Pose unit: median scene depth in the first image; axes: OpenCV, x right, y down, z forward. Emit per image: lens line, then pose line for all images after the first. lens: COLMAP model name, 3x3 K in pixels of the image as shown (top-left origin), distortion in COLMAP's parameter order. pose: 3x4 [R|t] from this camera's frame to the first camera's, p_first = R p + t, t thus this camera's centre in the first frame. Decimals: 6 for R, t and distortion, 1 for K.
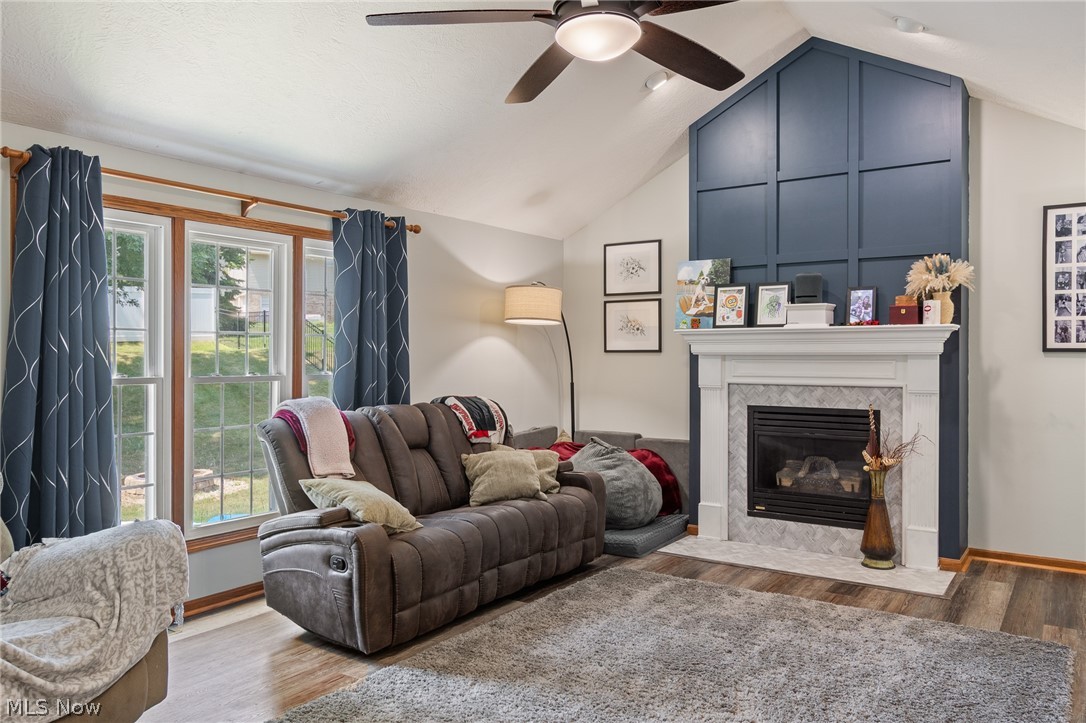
lens RADIAL K [[662.9, 0, 542.5], [0, 662.9, 338.5], [0, 0, 1]] dist [-0.001017, -0.001811]
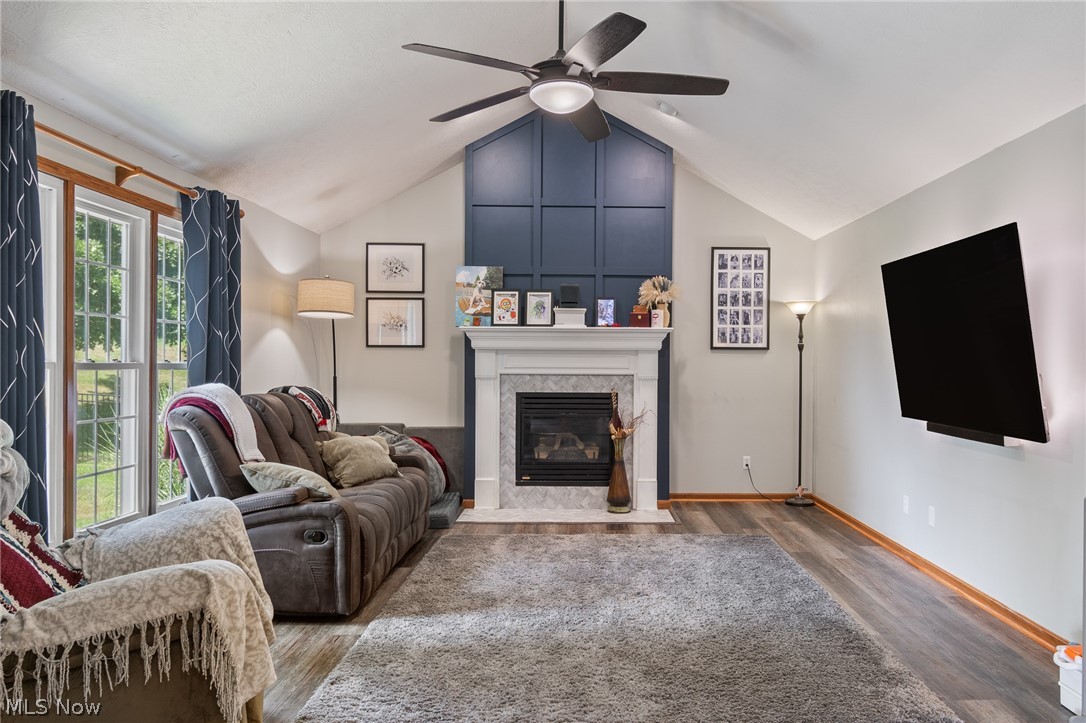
lens RADIAL K [[662.9, 0, 542.5], [0, 662.9, 338.5], [0, 0, 1]] dist [-0.001017, -0.001811]
pose [[0.863517, 0.019438, 0.503945, -0.273423], [-0.018946, 0.999802, -0.006098, 0.012433], [-0.503964, -0.004282, 0.863714, -0.046909]]
